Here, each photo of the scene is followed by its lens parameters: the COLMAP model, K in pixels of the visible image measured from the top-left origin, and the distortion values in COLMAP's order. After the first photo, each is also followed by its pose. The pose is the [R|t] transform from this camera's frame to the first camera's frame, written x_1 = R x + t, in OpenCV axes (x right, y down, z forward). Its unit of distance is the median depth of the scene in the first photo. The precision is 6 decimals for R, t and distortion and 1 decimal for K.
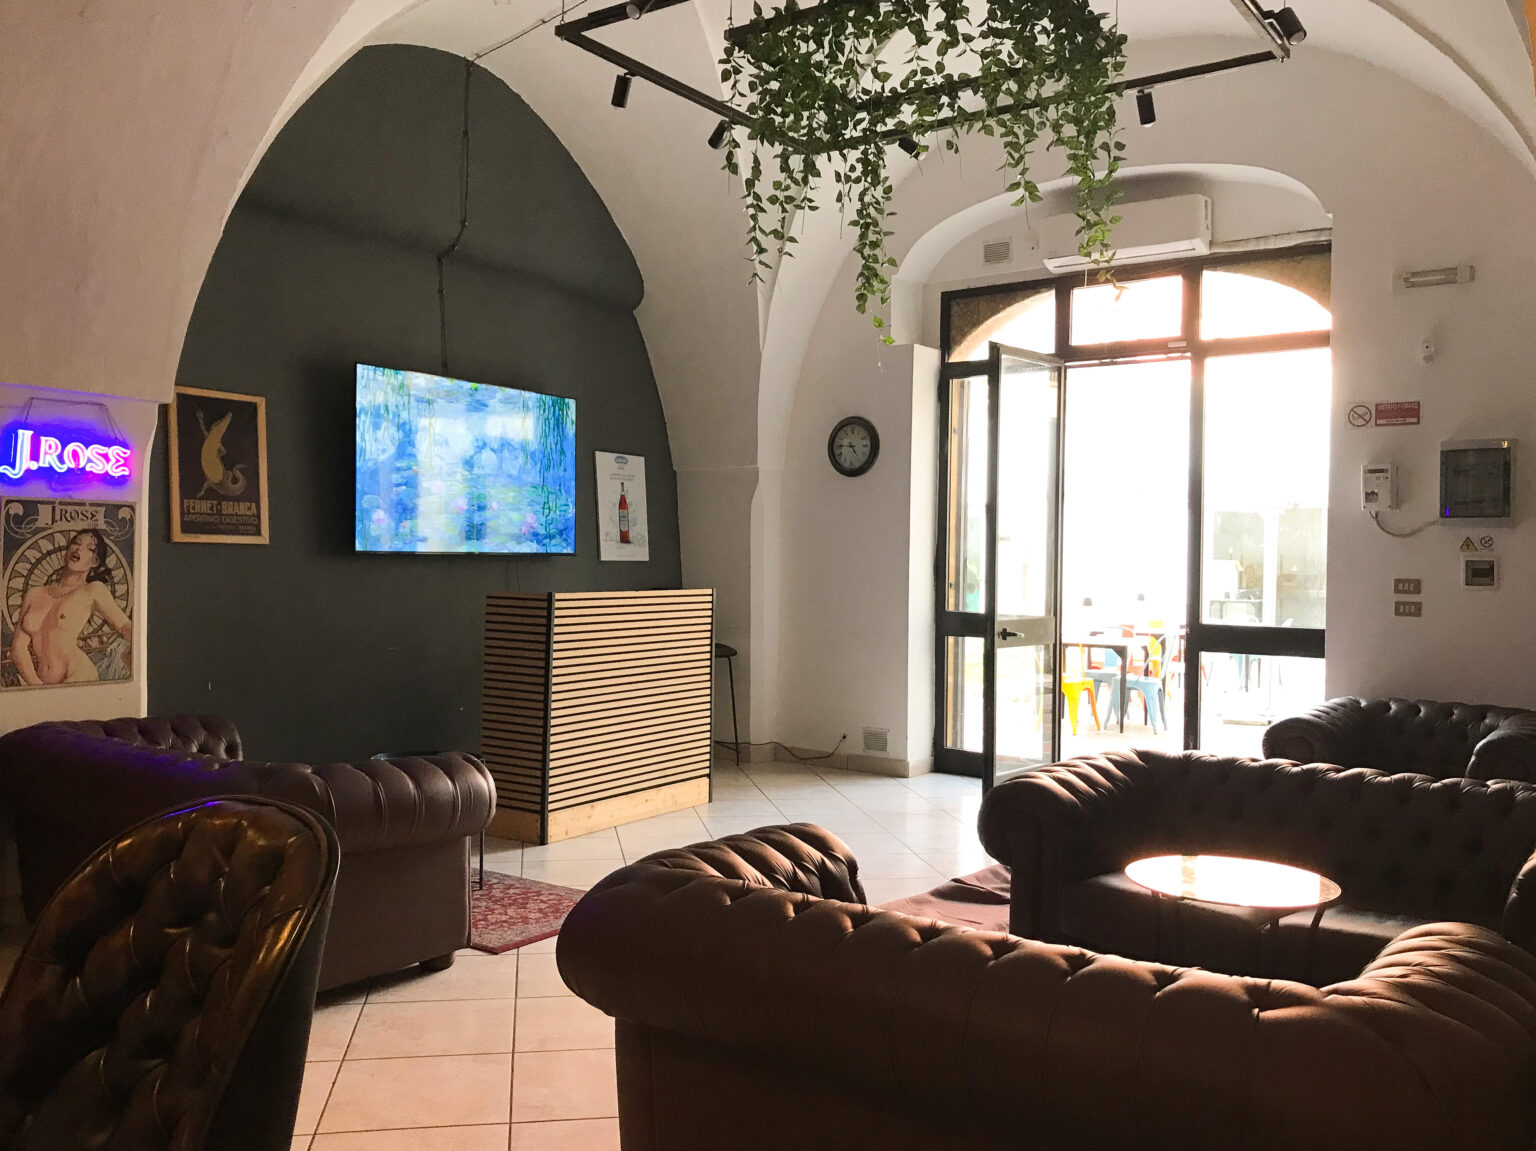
lens RADIAL K [[1295.7, 0, 750.0], [0, 1295.7, 565.1], [0, 0, 1]] dist [0.063028, -0.073612]
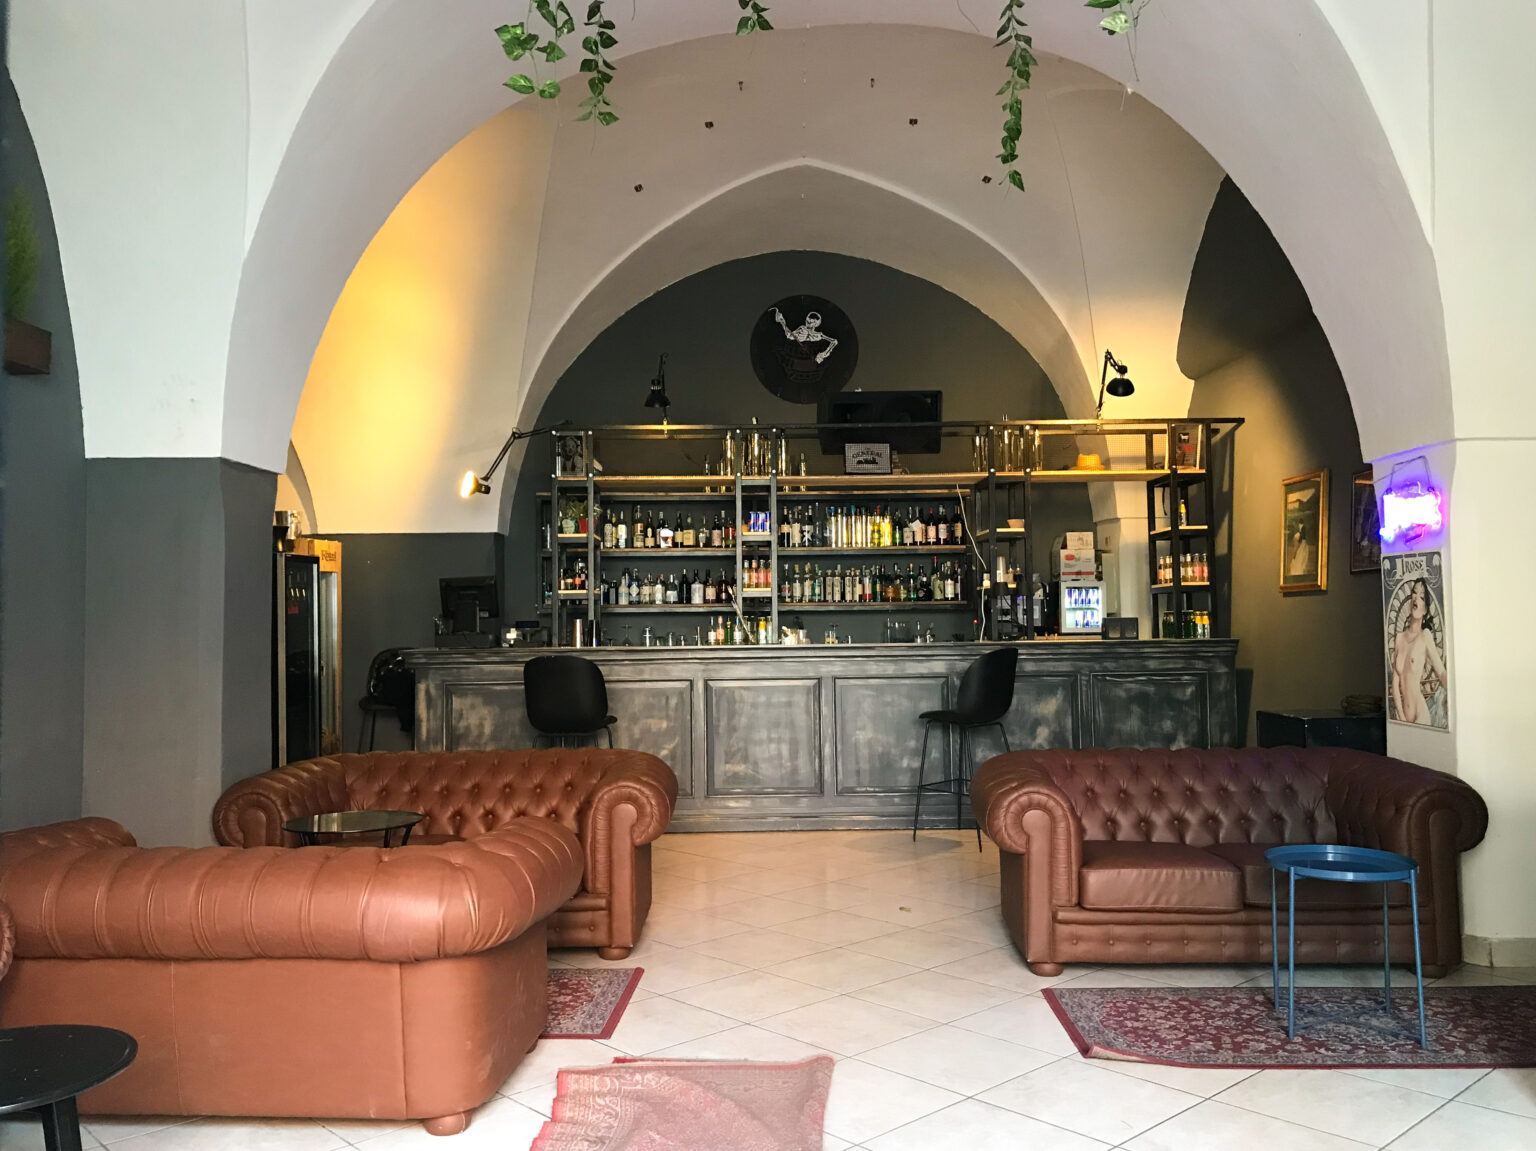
lens RADIAL K [[1260.2, 0, 756.3], [0, 1260.2, 561.9], [0, 0, 1]] dist [0.109656, -0.203321]
pose [[-0.830433, -0.034108, -0.556074, 0.491952], [-0.006589, 0.998656, -0.051415, 0.015018], [0.557080, -0.039033, -0.829541, 1.519141]]
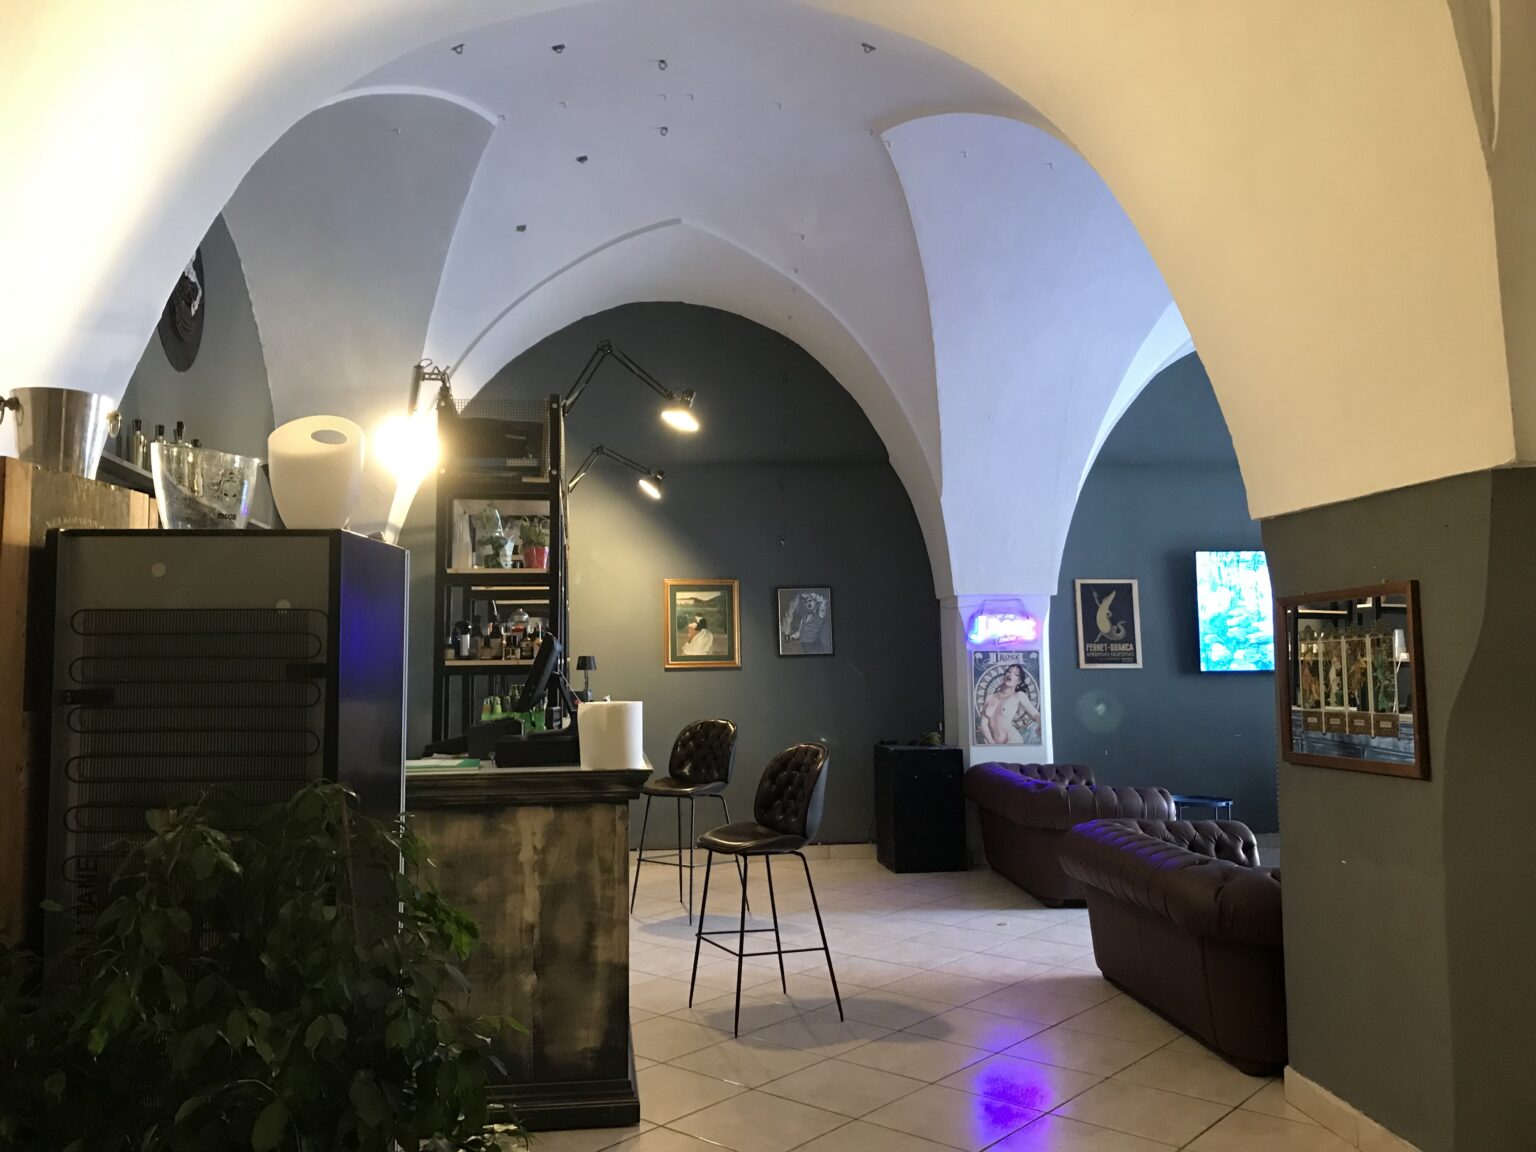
lens RADIAL K [[1230.7, 0, 757.6], [0, 1230.7, 572.7], [0, 0, 1]] dist [0.119073, -0.262371]
pose [[0.613070, -0.079552, -0.786013, 0.698704], [0.016421, 0.995986, -0.087995, -0.007528], [0.789858, 0.041040, 0.611915, -0.420304]]
